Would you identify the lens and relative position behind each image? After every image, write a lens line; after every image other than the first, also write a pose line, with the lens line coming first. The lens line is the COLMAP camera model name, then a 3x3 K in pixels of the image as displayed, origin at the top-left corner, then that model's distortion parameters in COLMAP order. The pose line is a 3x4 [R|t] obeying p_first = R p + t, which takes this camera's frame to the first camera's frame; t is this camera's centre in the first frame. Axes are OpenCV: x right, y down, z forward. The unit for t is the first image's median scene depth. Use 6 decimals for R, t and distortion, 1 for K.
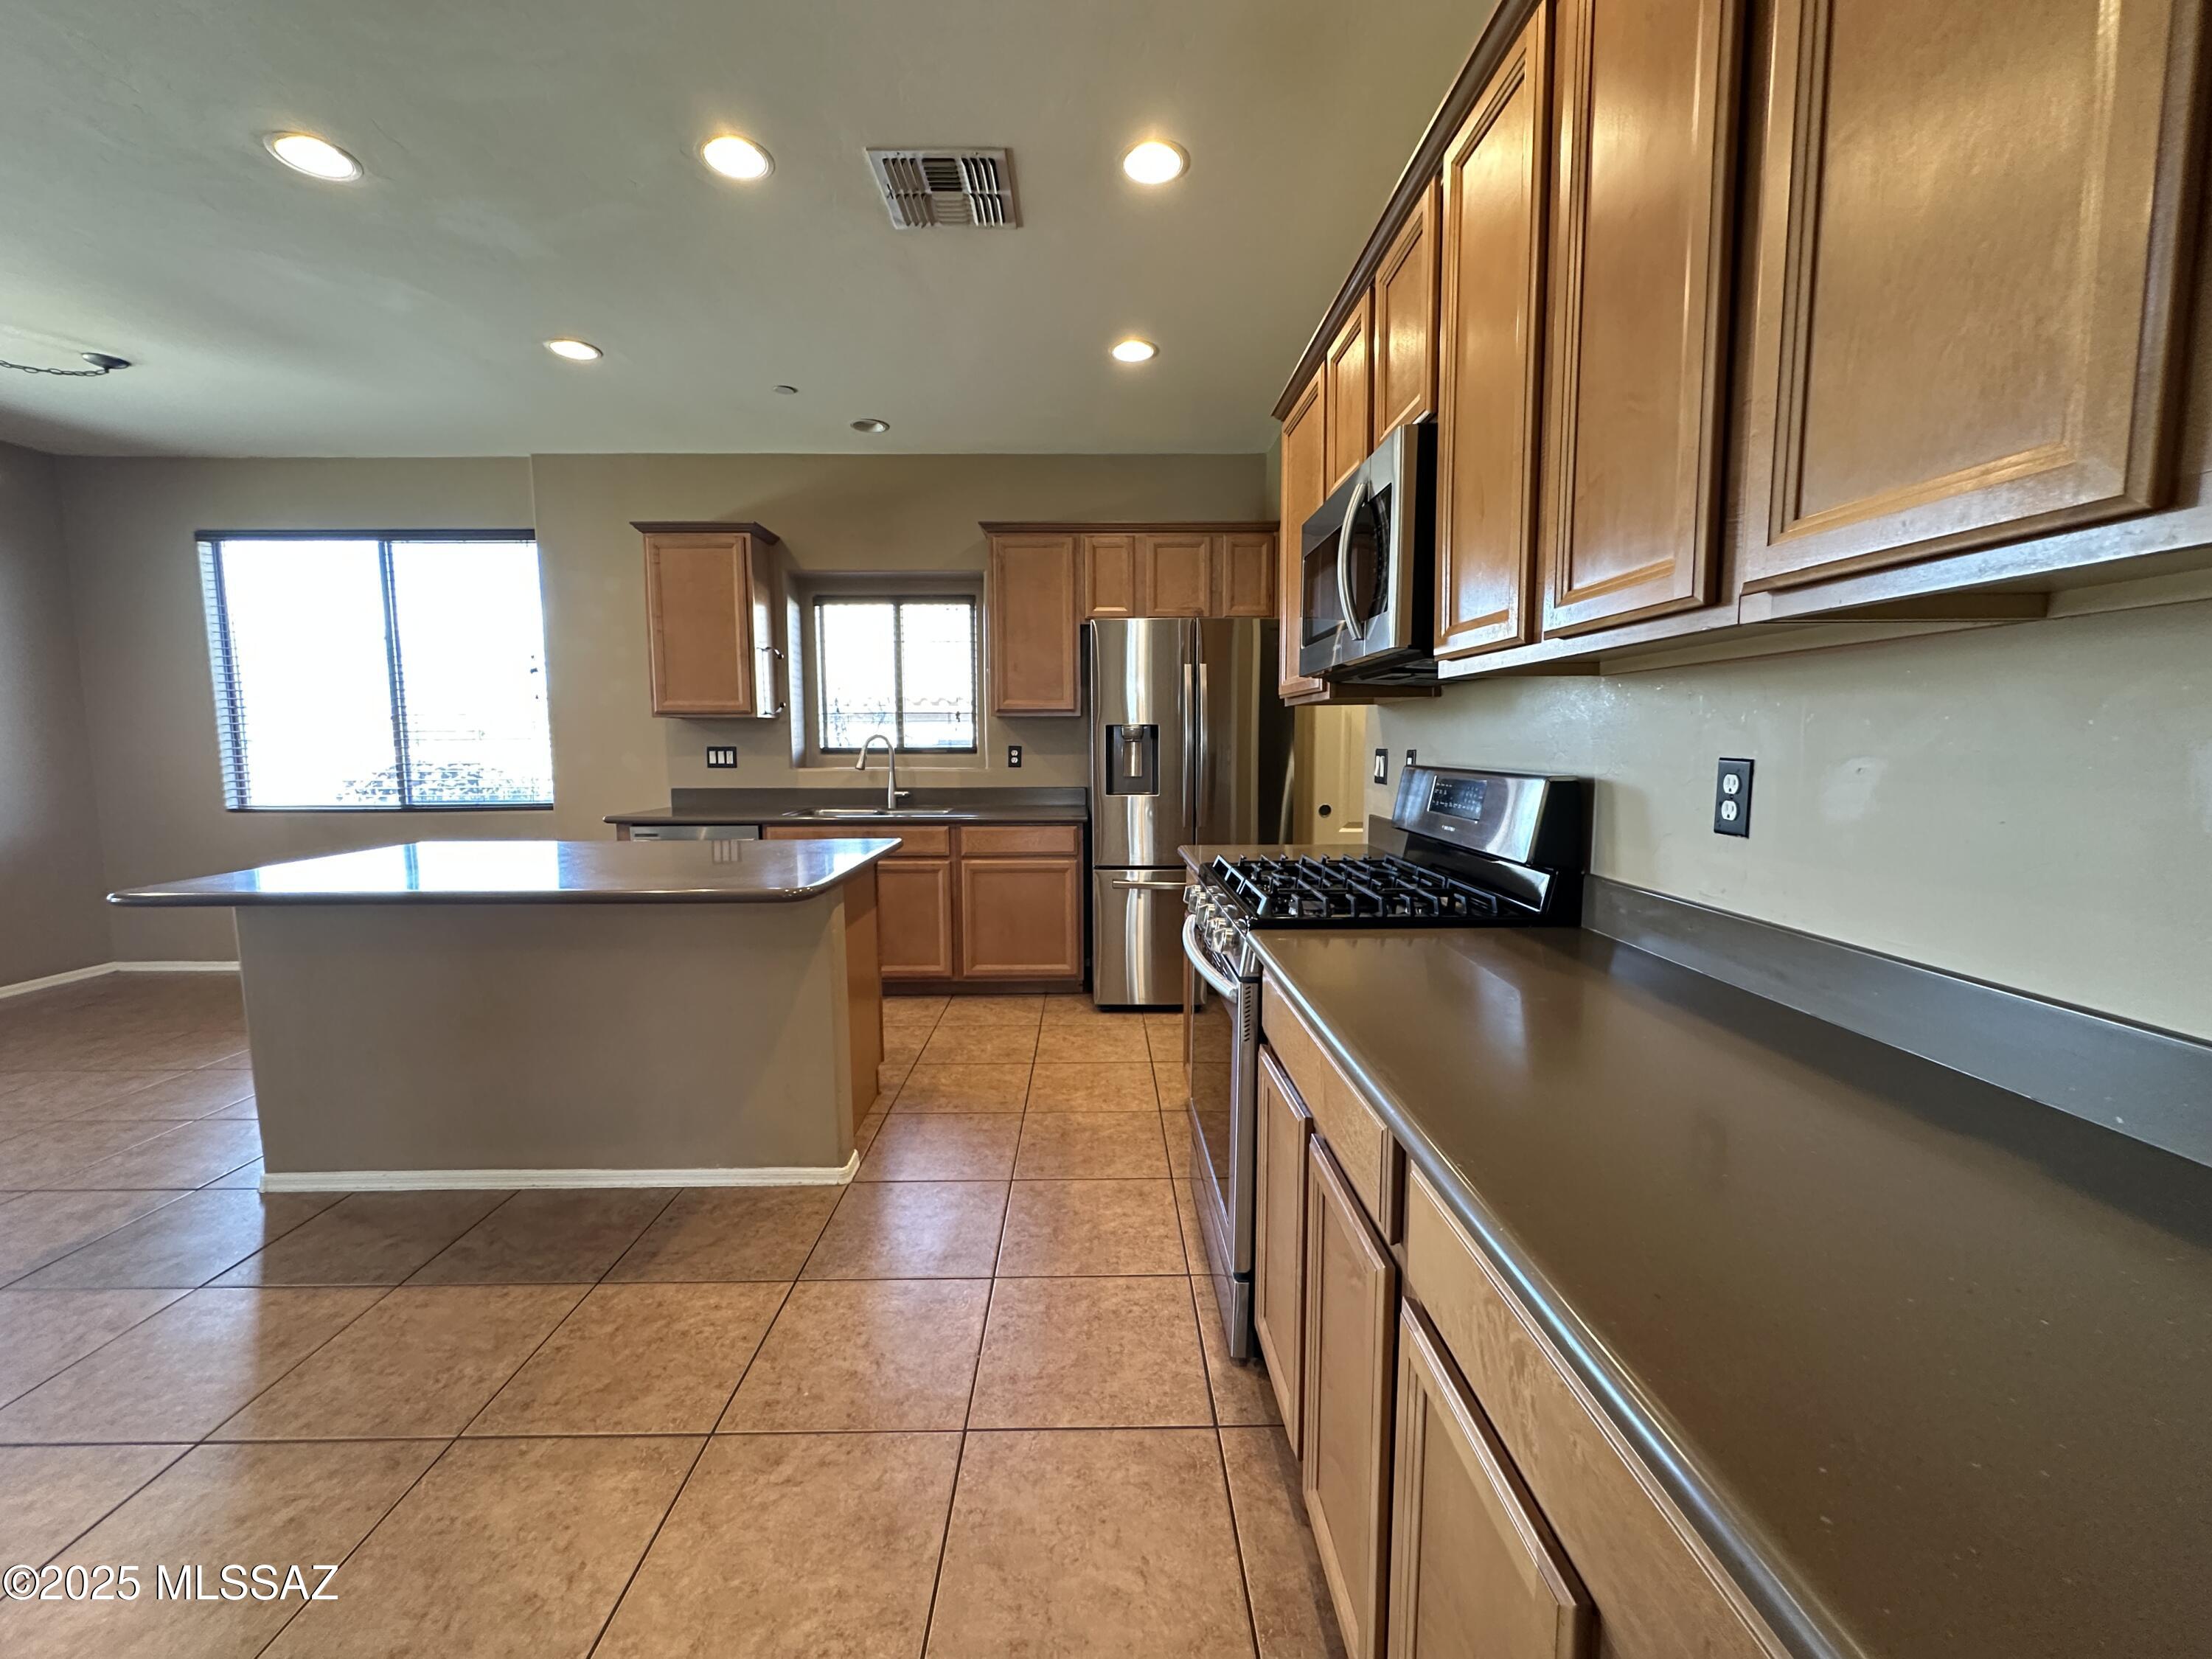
lens RADIAL K [[885.2, 0, 1104.9], [0, 885.2, 828.7], [0, 0, 1]] dist [-0.002535, 0.000481]
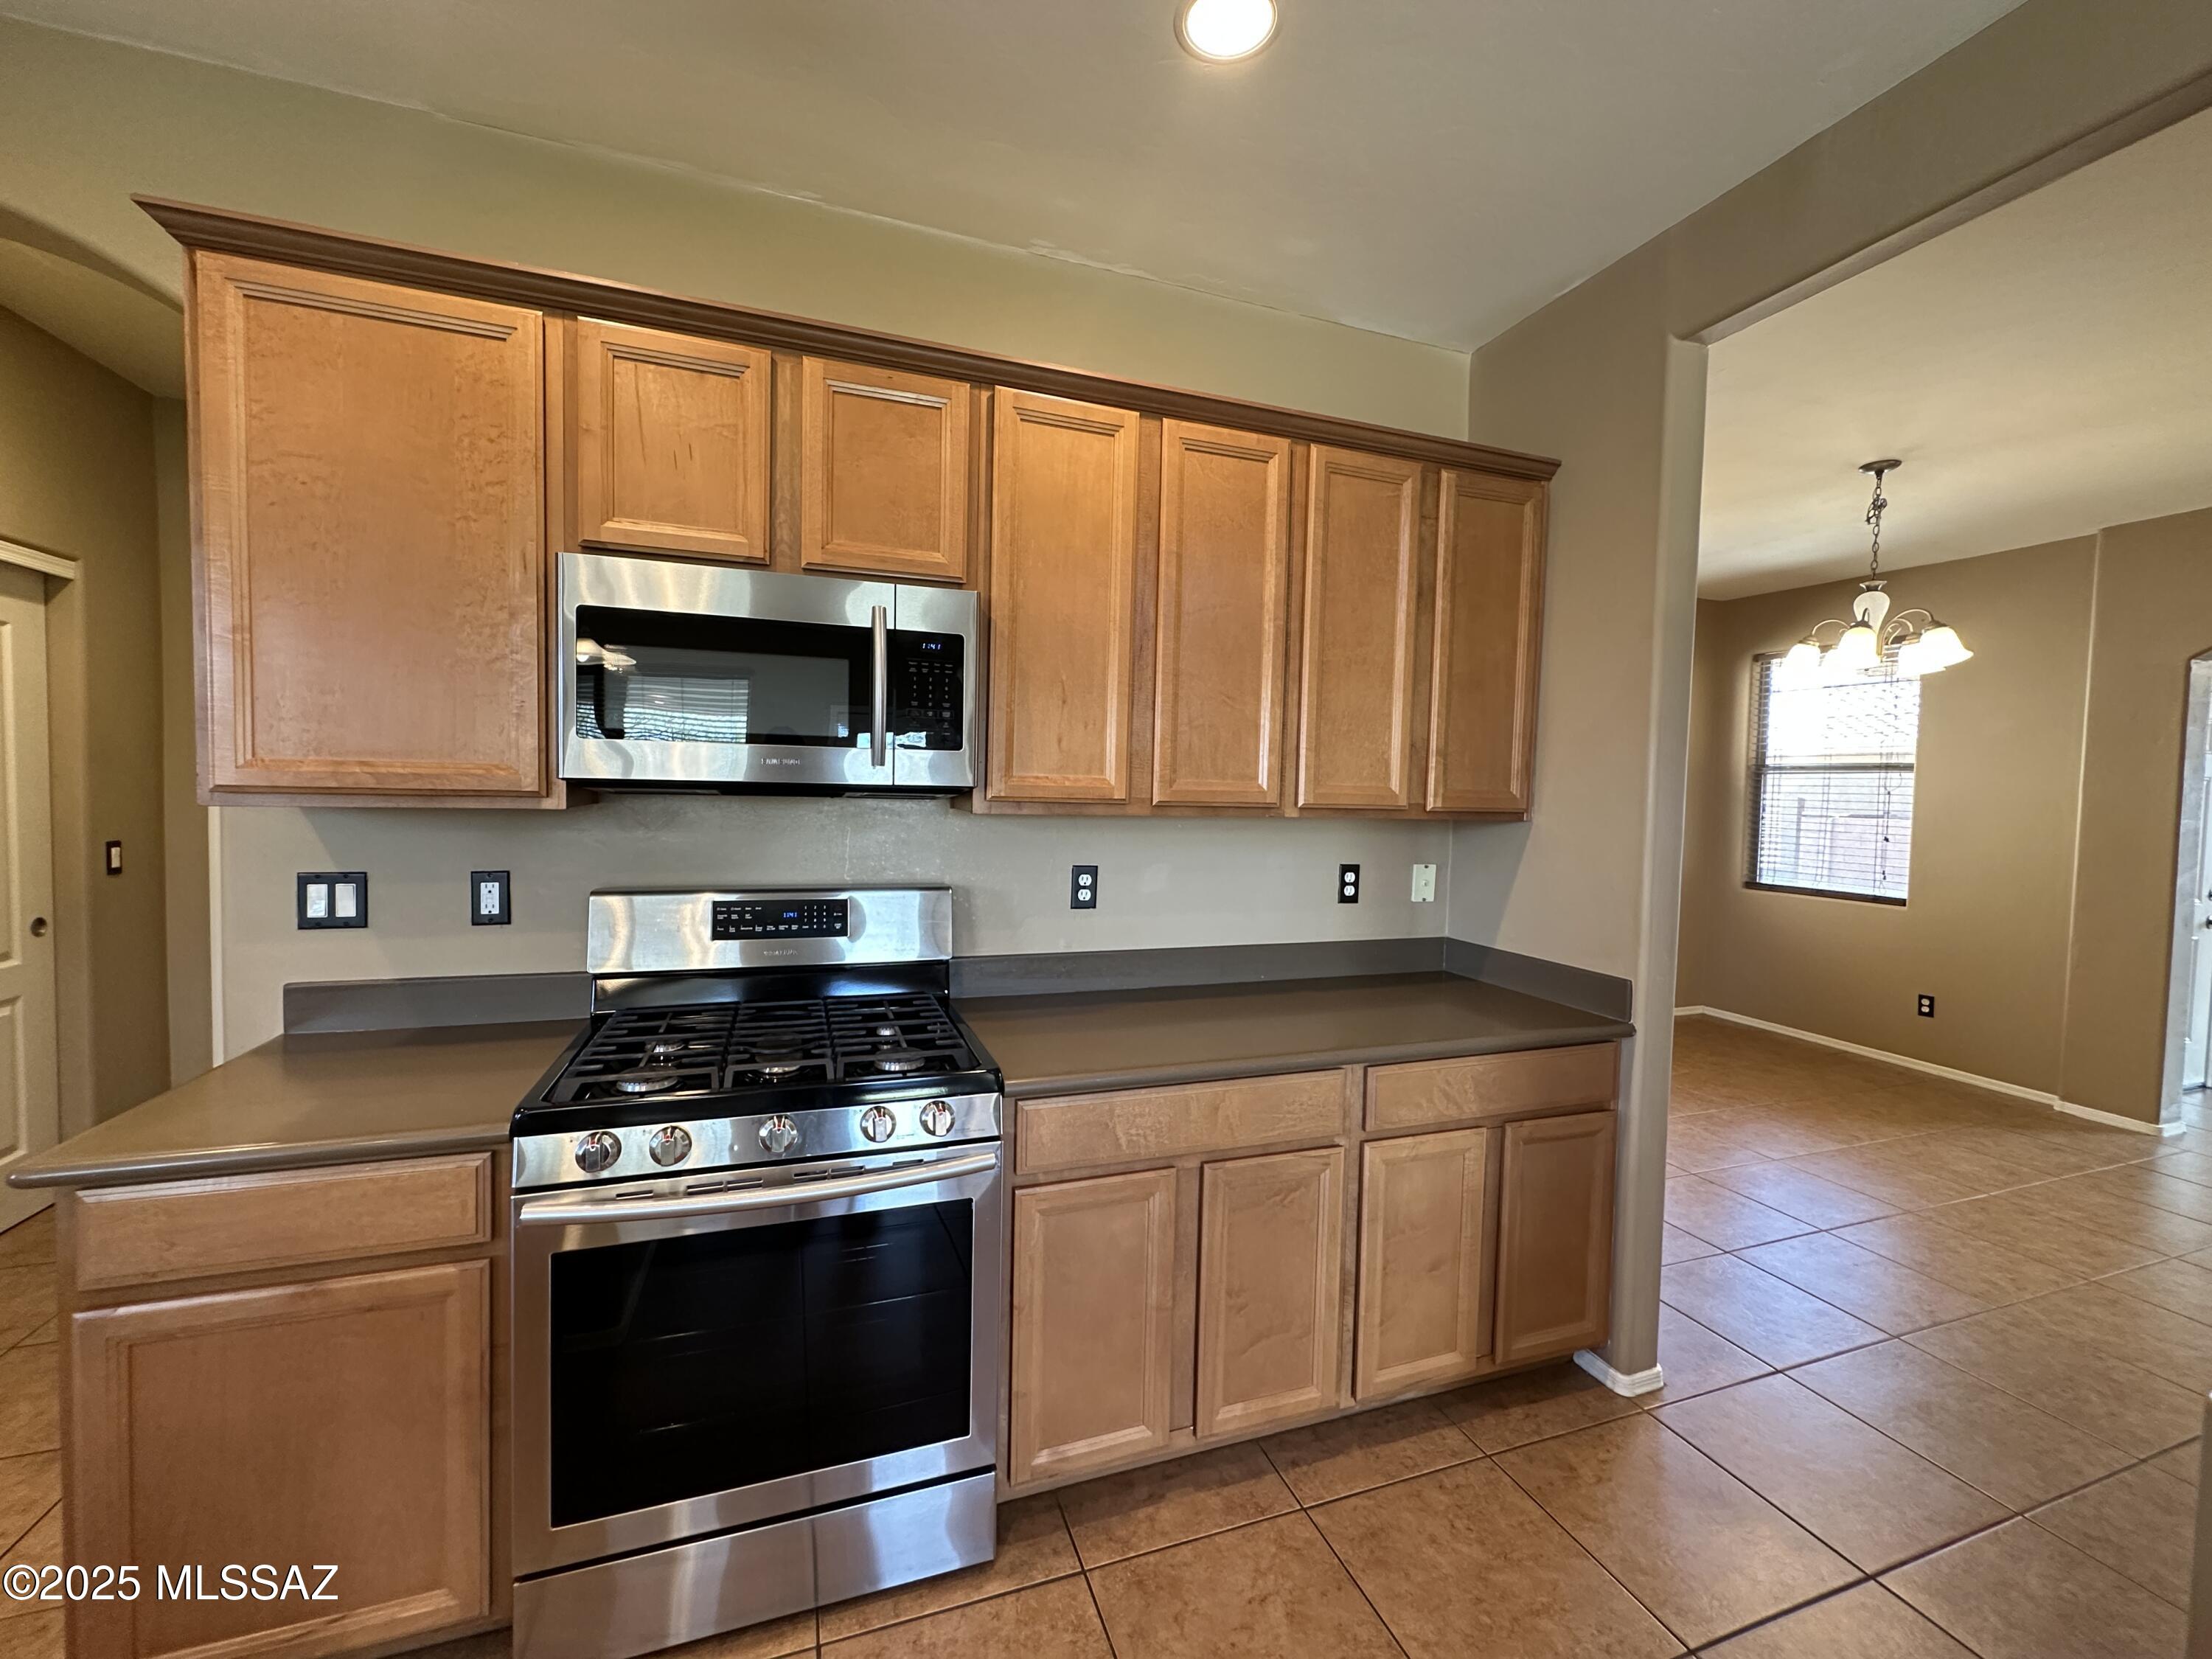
lens RADIAL K [[883.7, 0, 1106.0], [0, 883.7, 829.5], [0, 0, 1]] dist [-0.001386, 0.000699]
pose [[-0.320361, -0.044778, 0.946237, -0.288877], [0.073418, 0.994704, 0.071928, -0.081775], [-0.944446, 0.092514, -0.315377, 0.447394]]
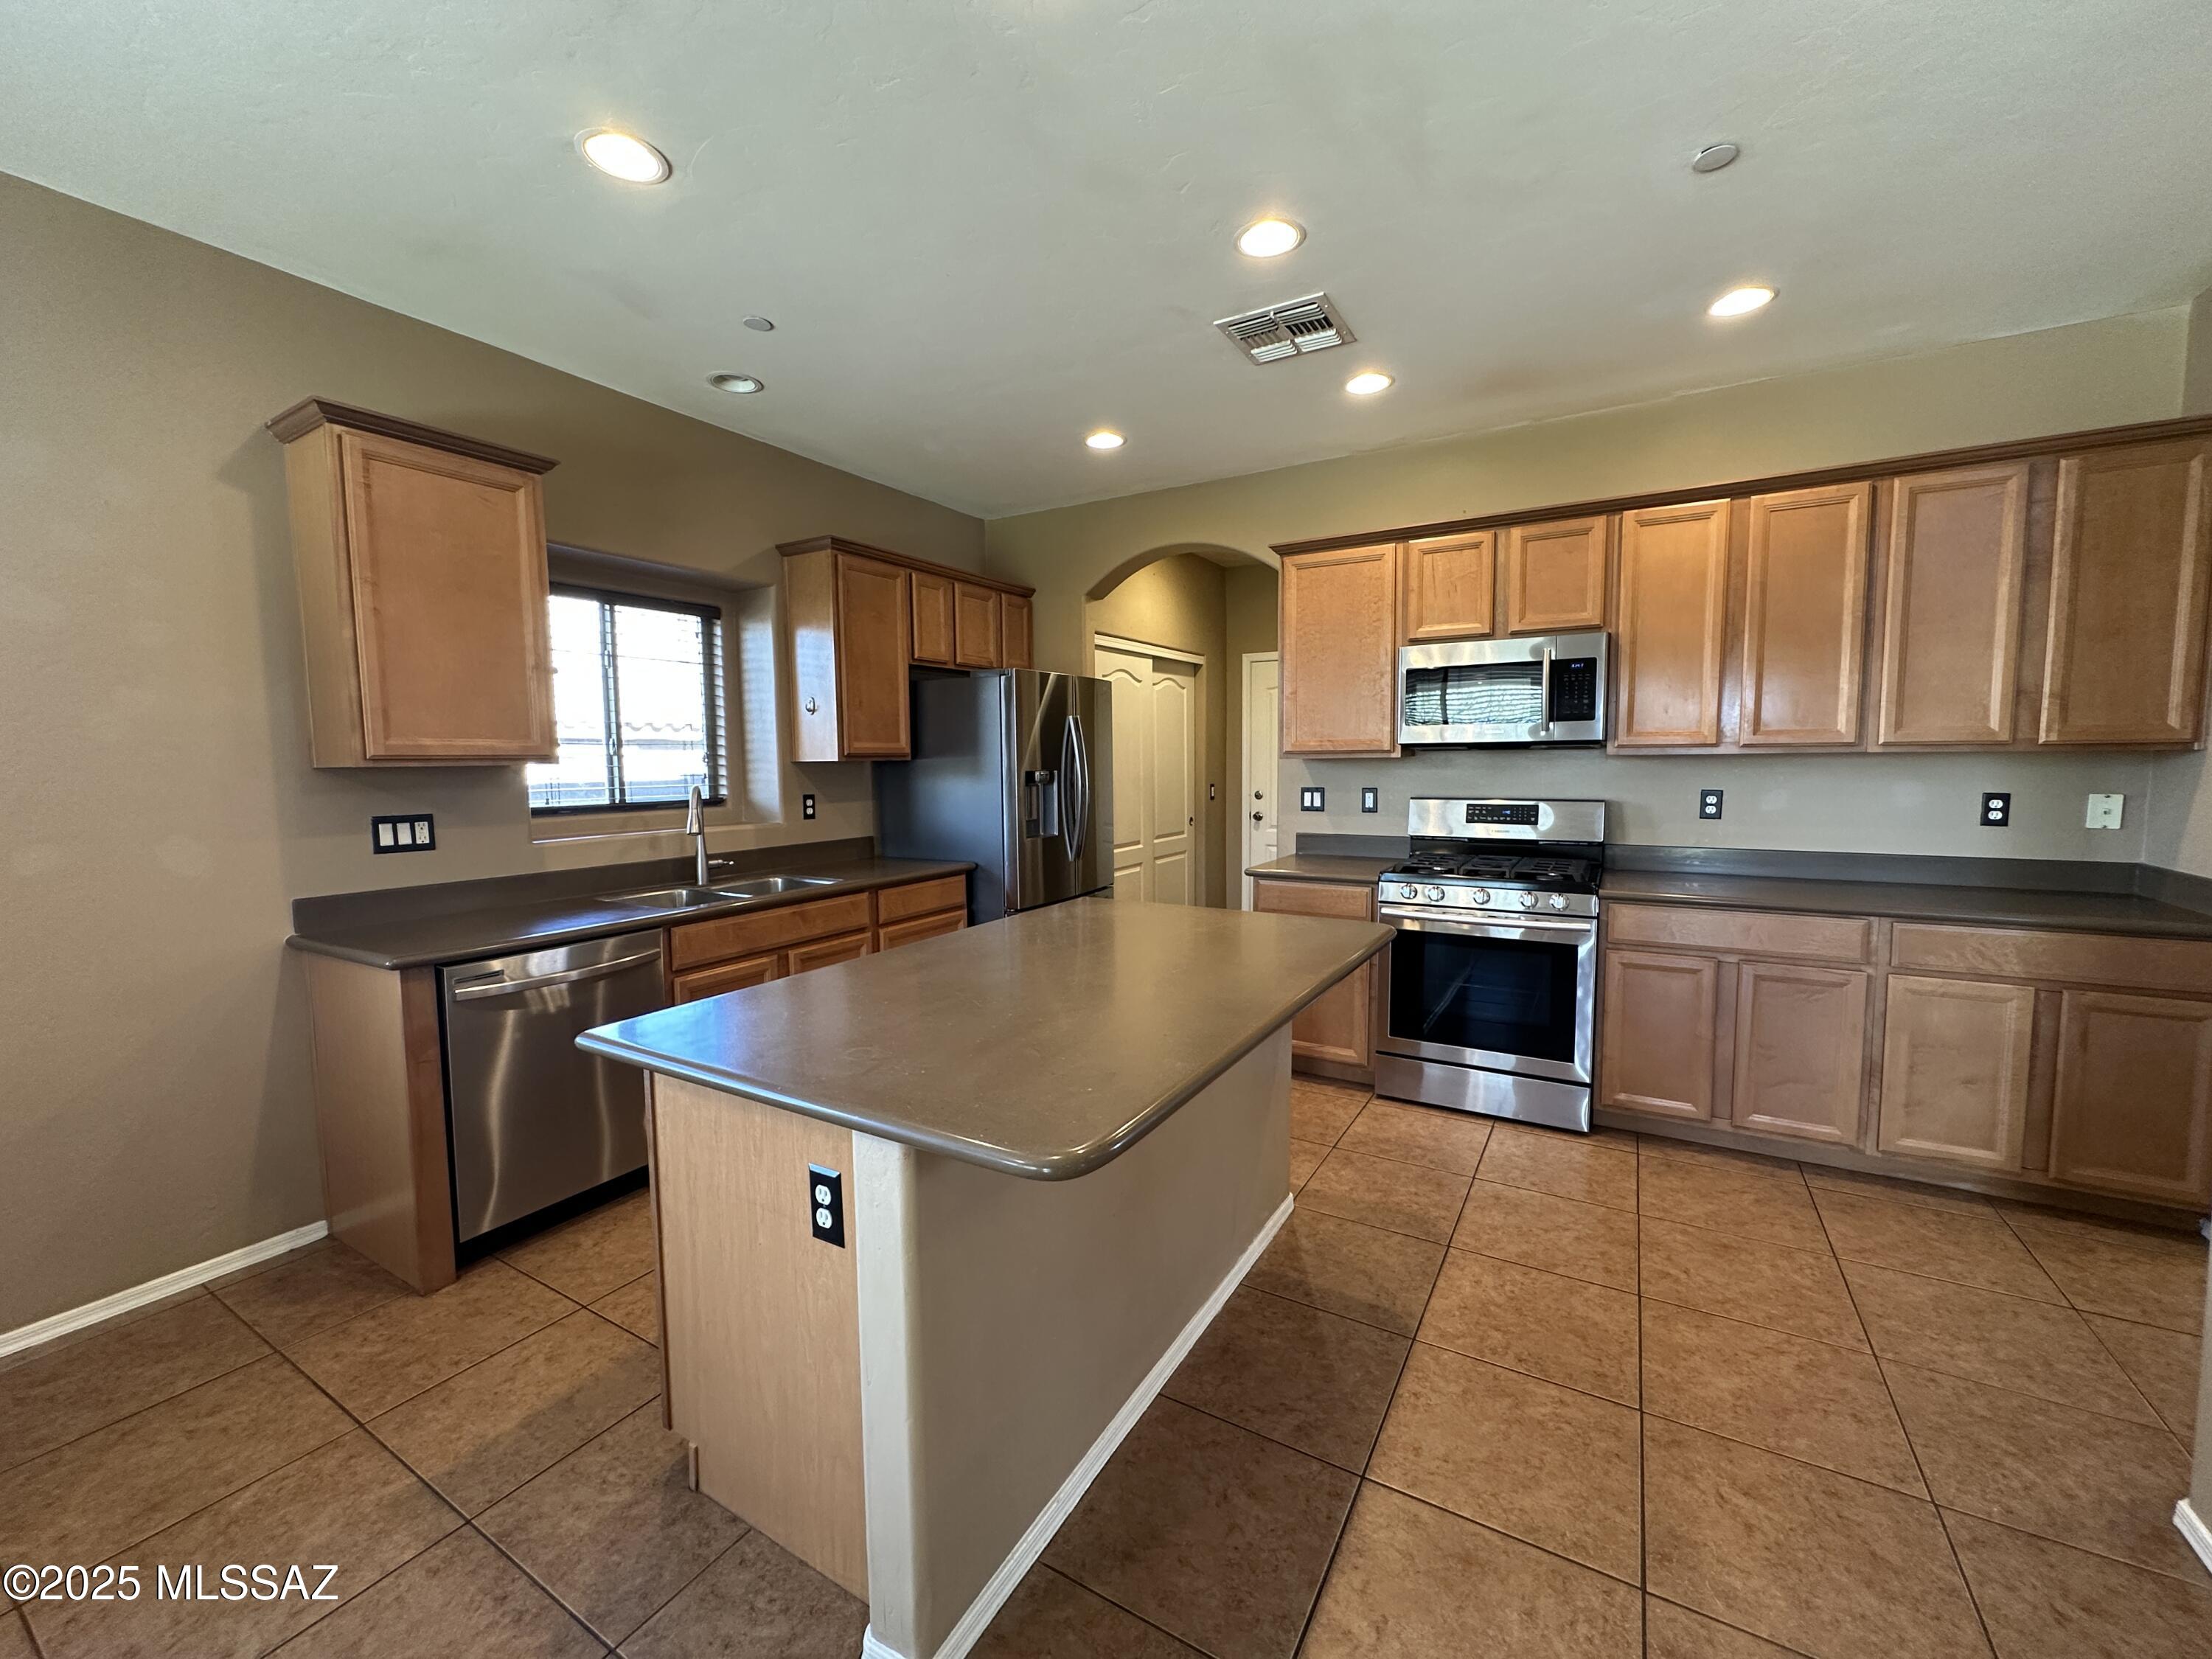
lens RADIAL K [[885.2, 0, 1104.9], [0, 885.2, 828.7], [0, 0, 1]] dist [-0.002535, 0.000481]
pose [[0.522515, -0.071271, 0.849646, -0.741339], [0.094492, 0.995202, 0.025370, -0.060346], [-0.847378, 0.067028, 0.526743, 0.341011]]
